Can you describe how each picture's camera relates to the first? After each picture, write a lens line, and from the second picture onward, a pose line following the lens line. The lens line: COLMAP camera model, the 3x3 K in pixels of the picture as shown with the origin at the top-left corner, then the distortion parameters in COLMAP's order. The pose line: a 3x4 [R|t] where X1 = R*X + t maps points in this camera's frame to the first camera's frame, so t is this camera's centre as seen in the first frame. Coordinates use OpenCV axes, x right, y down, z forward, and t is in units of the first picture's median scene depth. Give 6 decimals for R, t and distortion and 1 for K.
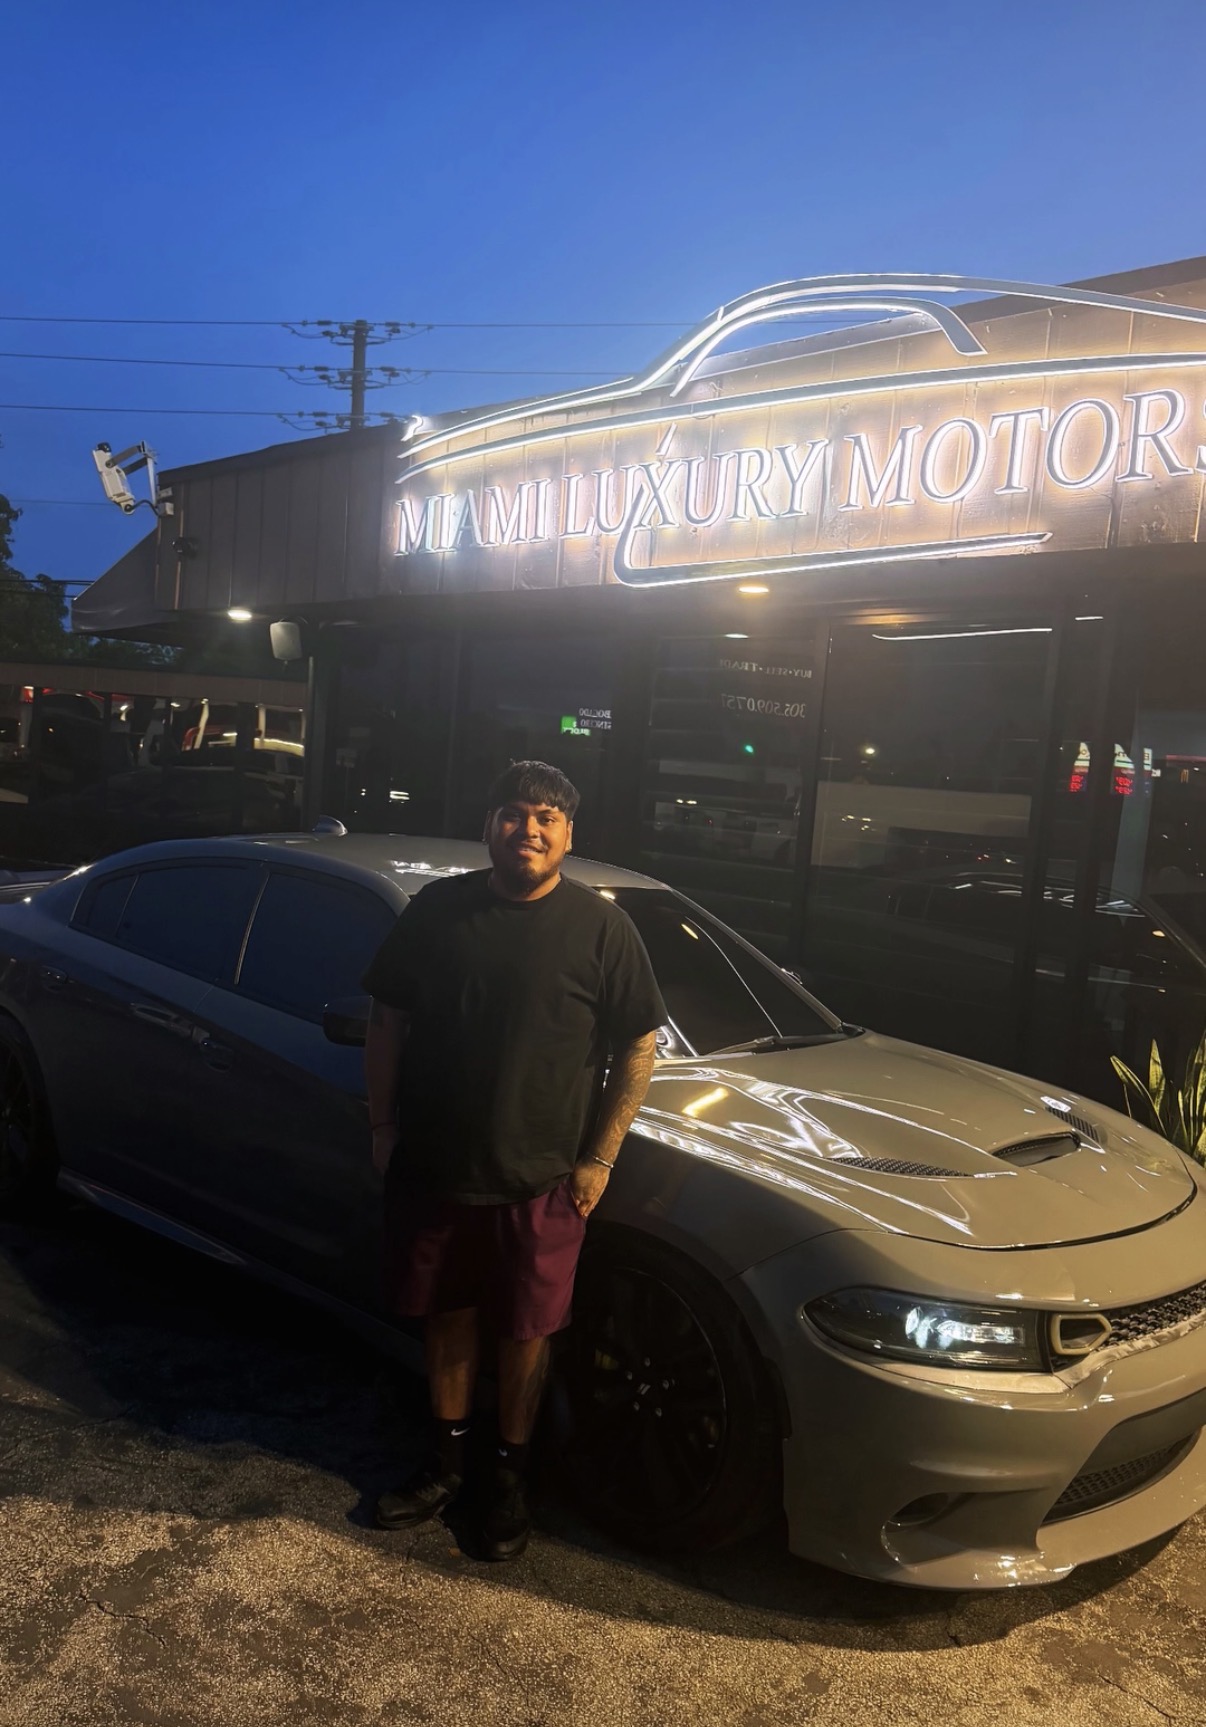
lens RADIAL K [[1493.0, 0, 592.9], [0, 1493.0, 949.1], [0, 0, 1]] dist [0.107086, -0.198464]
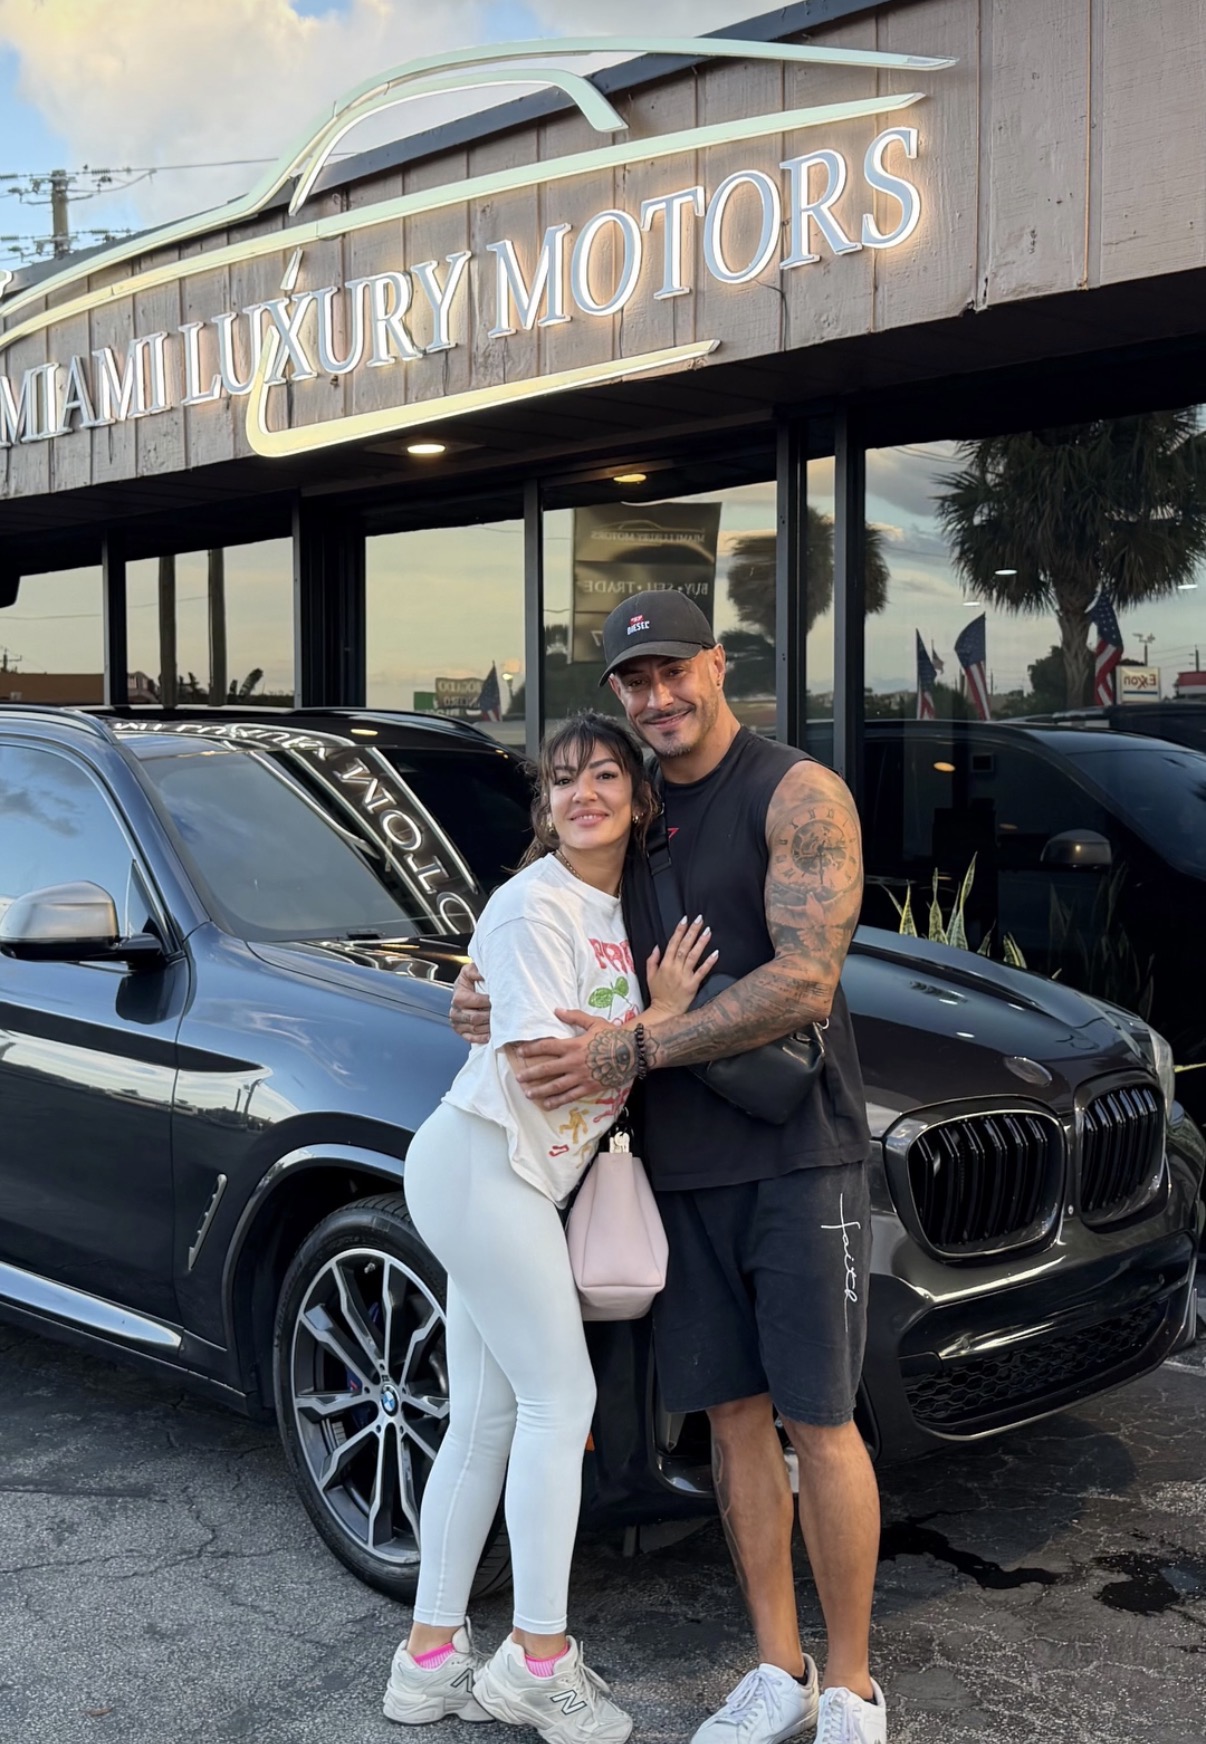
lens RADIAL K [[2114.6, 0, 510.6], [0, 2114.6, 875.6], [0, 0, 1]] dist [0.067830, 0.000000]
pose [[0.996251, -0.085562, 0.012751, 0.237212], [0.086201, 0.994266, -0.063278, 0.112963], [-0.007263, 0.064140, 0.997914, -0.182108]]
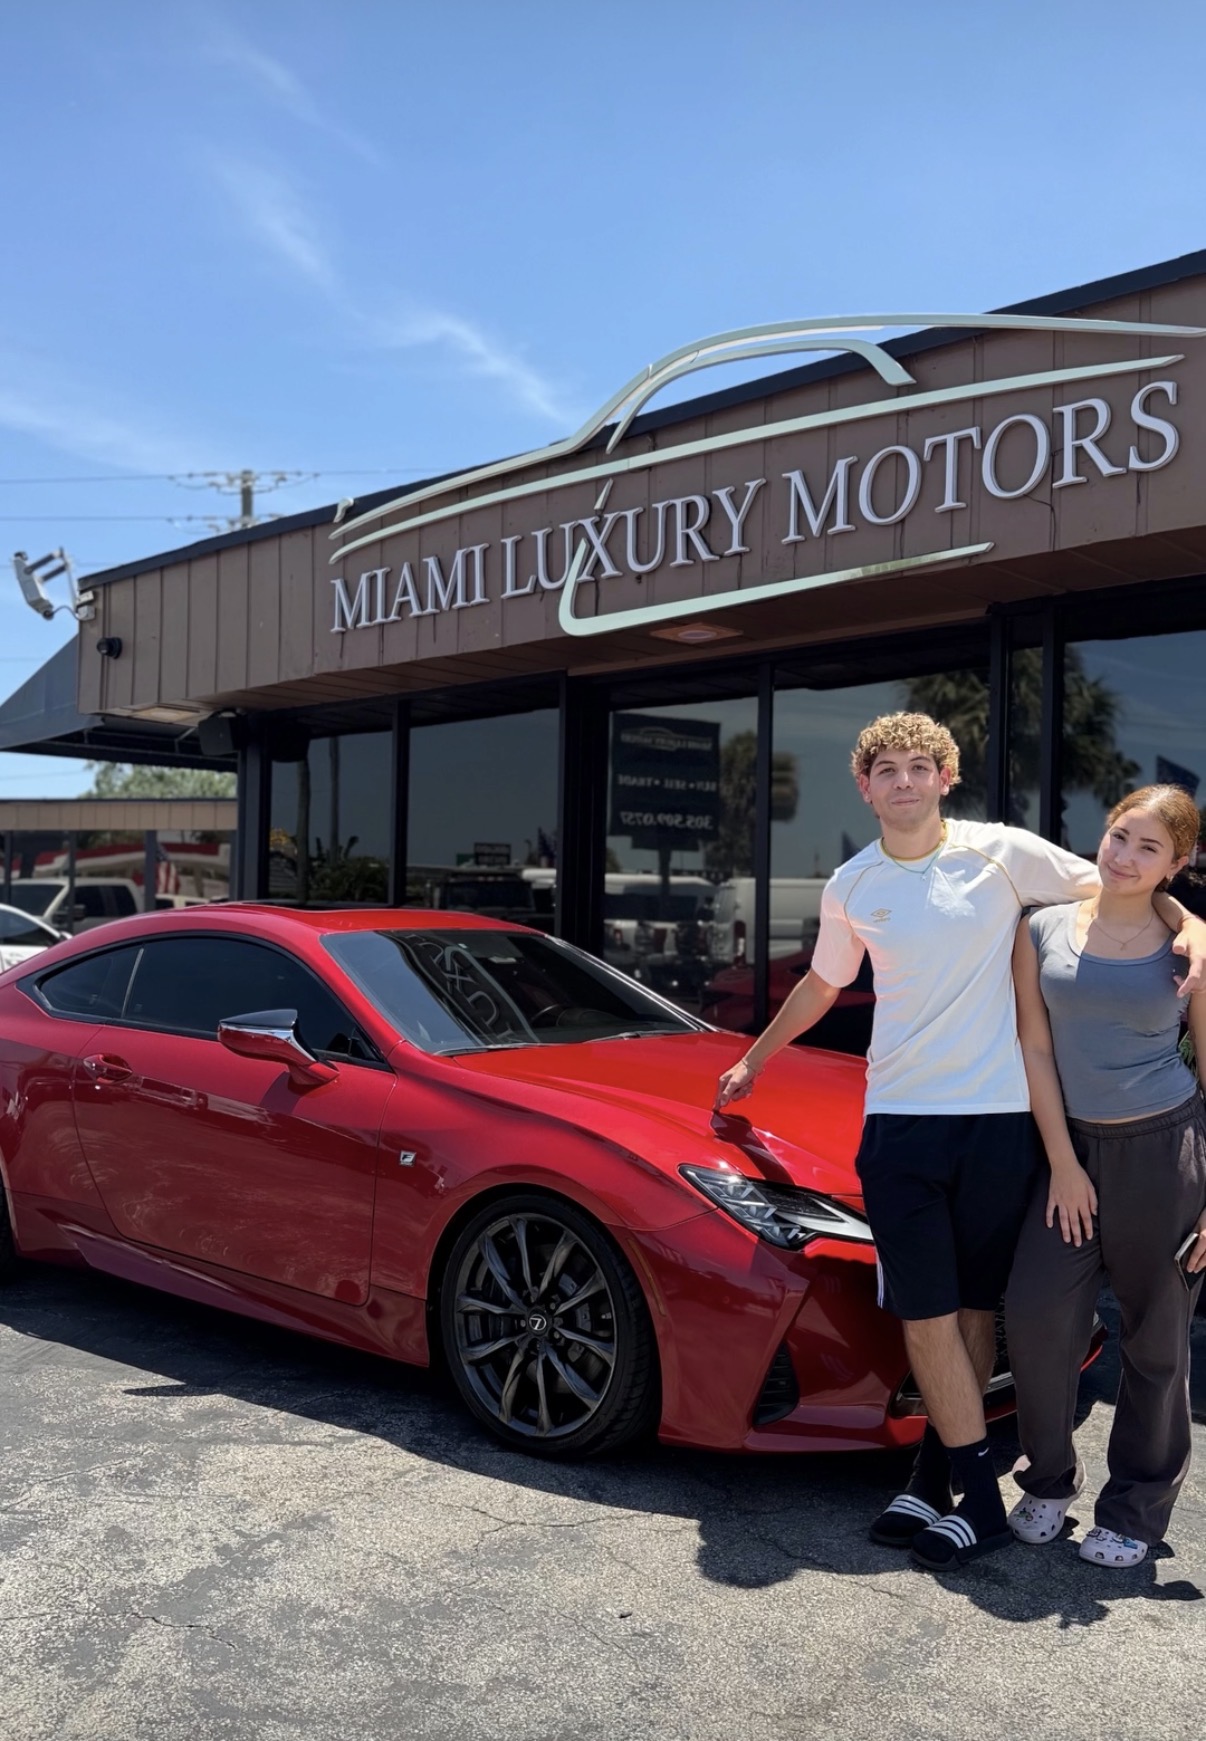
lens RADIAL K [[1505.1, 0, 608.7], [0, 1505.1, 909.9], [0, 0, 1]] dist [0.107086, -0.198464]
pose [[0.995128, -0.060073, 0.078175, -0.090277], [0.068783, 0.991101, -0.113965, 0.119936], [-0.070633, 0.118787, 0.990404, 0.013781]]
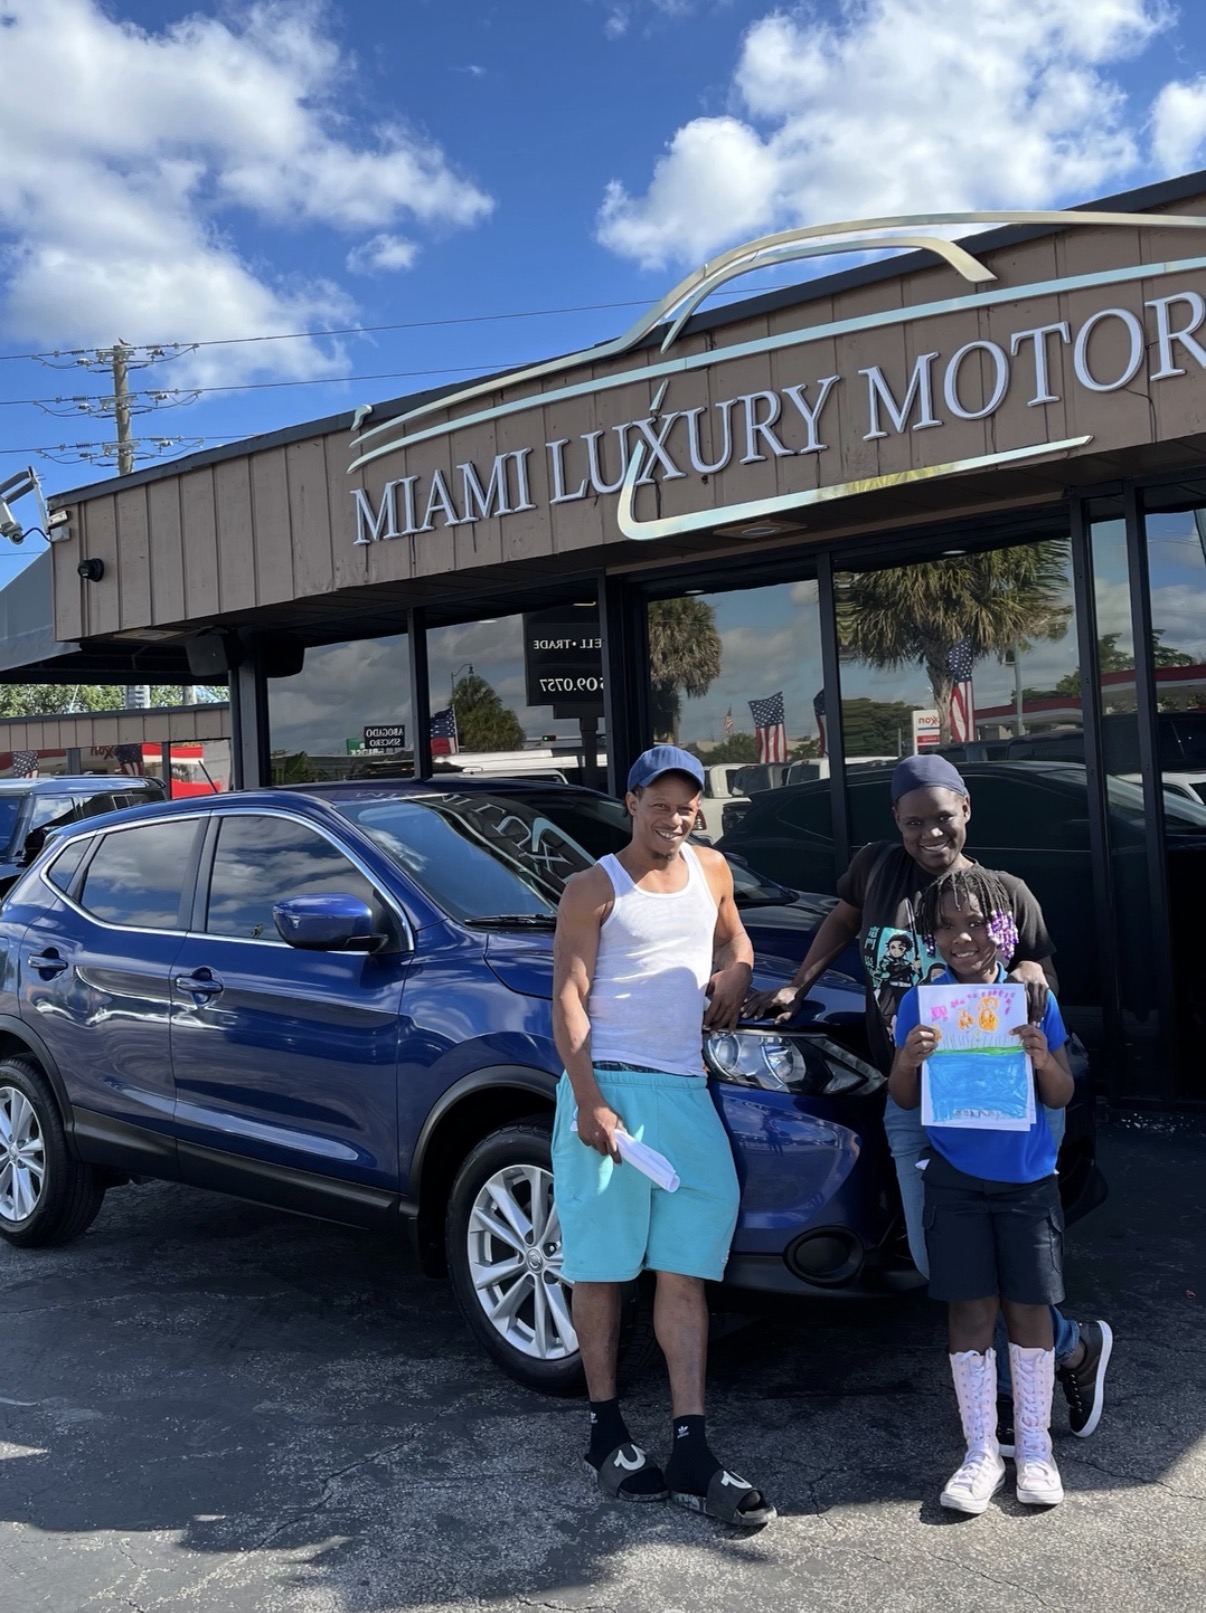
lens RADIAL K [[1629.5, 0, 627.1], [0, 1629.5, 747.4], [0, 0, 1]] dist [0.035374, 0.000000]
pose [[0.979739, -0.127370, 0.154558, -0.333028], [0.147444, 0.980983, -0.126223, 0.050689], [-0.135541, 0.146455, 0.979888, -0.055465]]
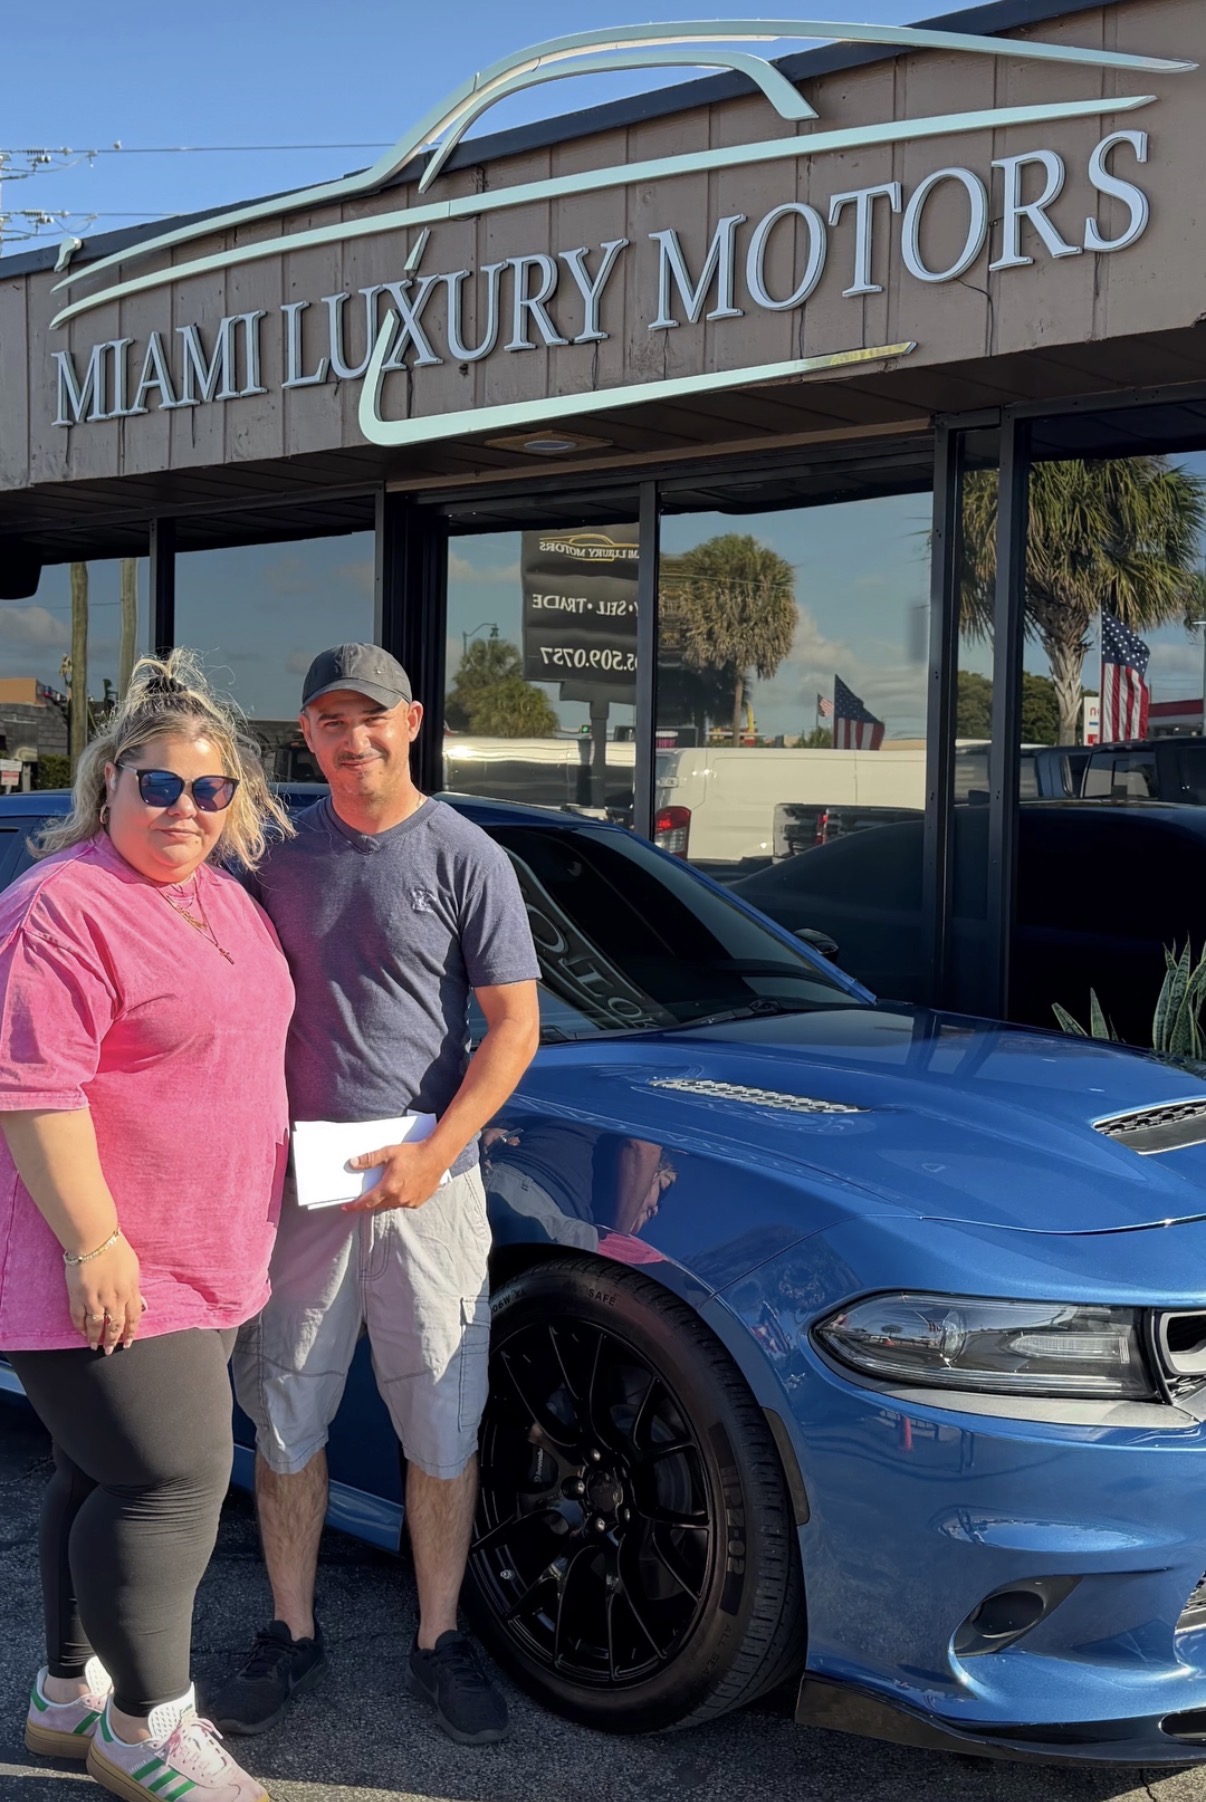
lens RADIAL K [[2132.2, 0, 633.2], [0, 2132.2, 879.1], [0, 0, 1]] dist [0.084050, 0.000000]
pose [[0.990864, -0.063188, 0.119147, 0.015693], [0.071132, 0.995435, -0.063641, 0.093883], [-0.114581, 0.071534, 0.990835, -0.092338]]
